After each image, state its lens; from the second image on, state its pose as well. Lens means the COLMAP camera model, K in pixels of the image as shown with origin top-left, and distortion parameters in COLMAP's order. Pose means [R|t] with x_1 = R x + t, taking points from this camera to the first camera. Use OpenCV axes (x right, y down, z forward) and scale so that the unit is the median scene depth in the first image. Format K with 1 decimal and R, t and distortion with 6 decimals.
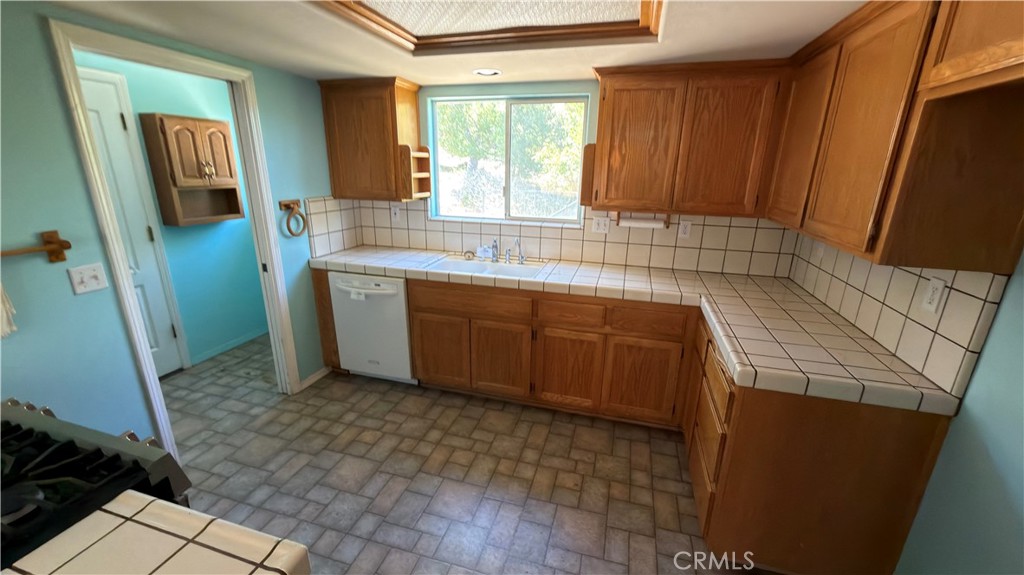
lens RADIAL K [[404.4, 0, 512.9], [0, 404.4, 287.5], [0, 0, 1]] dist [-0.007974, 0.000518]
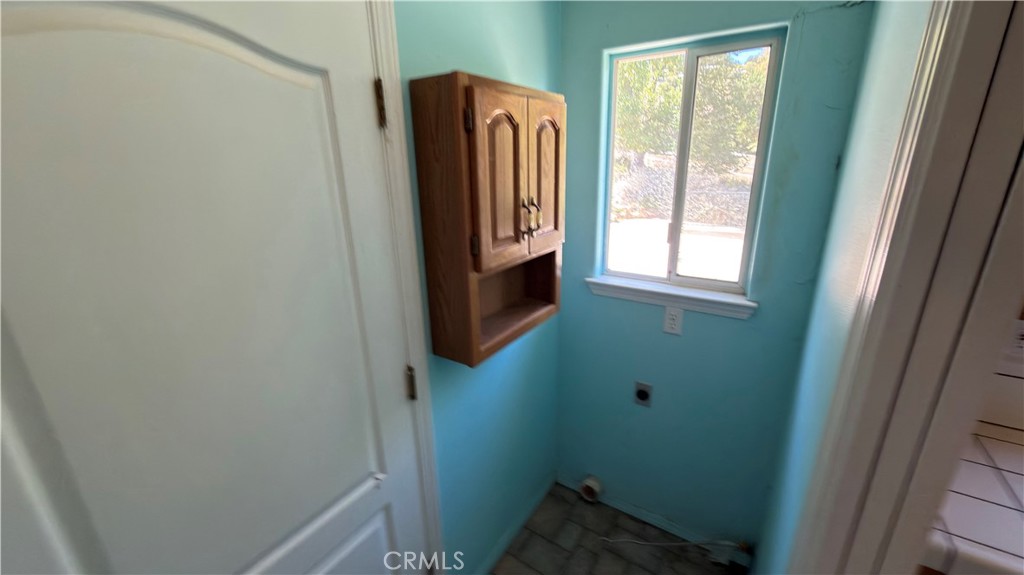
lens RADIAL K [[404.4, 0, 510.7], [0, 404.4, 287.8], [0, 0, 1]] dist [-0.007974, 0.000518]
pose [[0.948175, 0.054336, -0.313069, -0.694037], [-0.050702, 0.998519, 0.019745, -0.247651], [0.313678, -0.002849, 0.949525, 0.654031]]
